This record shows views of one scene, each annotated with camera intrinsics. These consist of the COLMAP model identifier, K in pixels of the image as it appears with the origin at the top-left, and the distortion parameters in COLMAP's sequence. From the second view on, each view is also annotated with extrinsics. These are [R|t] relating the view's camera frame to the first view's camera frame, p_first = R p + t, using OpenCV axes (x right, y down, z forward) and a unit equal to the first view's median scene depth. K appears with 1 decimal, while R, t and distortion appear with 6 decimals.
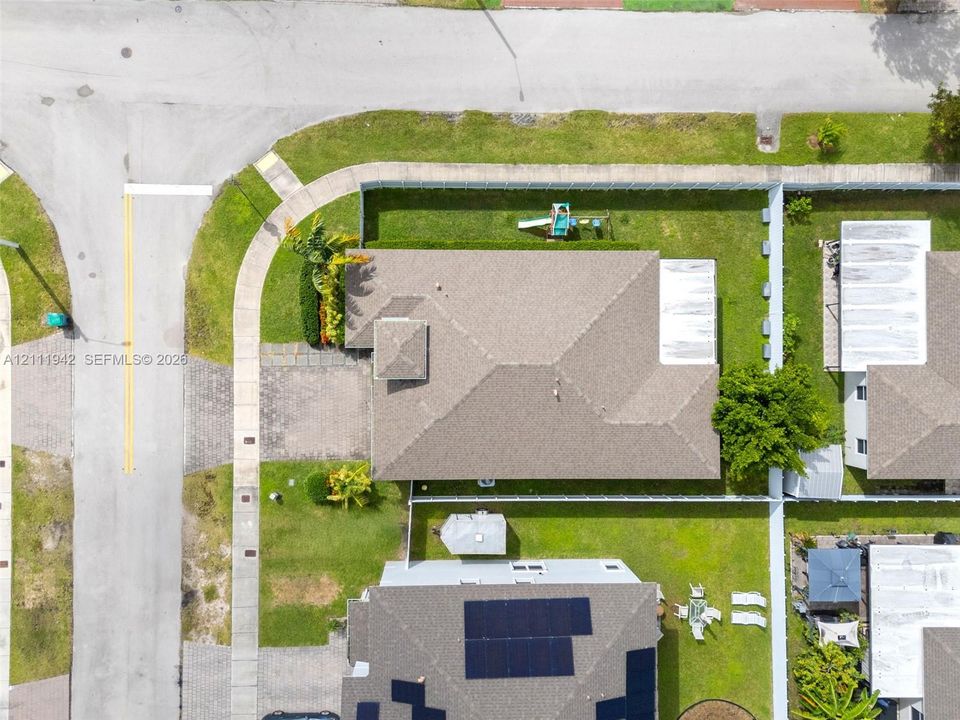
lens RADIAL K [[731.9, 0, 480.0], [0, 731.9, 360.0], [0, 0, 1]] dist [0.081919, -0.004785]
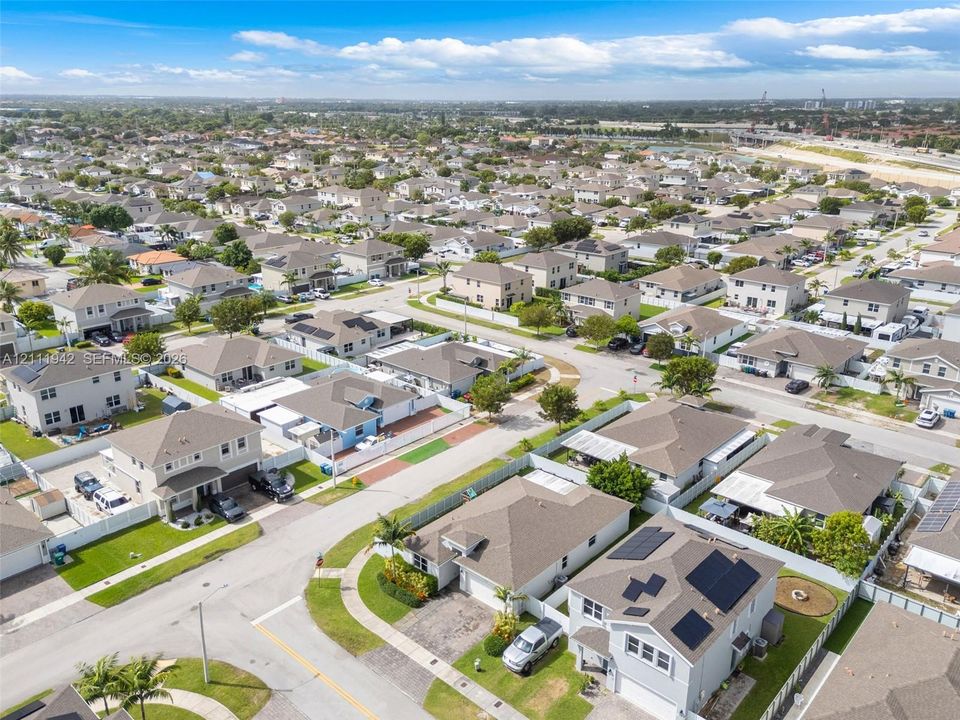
lens RADIAL K [[731.9, 0, 480.0], [0, 731.9, 360.0], [0, 0, 1]] dist [0.081919, -0.004785]
pose [[0.669827, -0.271058, 0.691274, -1.042303], [0.742505, 0.249763, -0.621534, 0.875625], [-0.004183, 0.929595, 0.368560, -0.014515]]
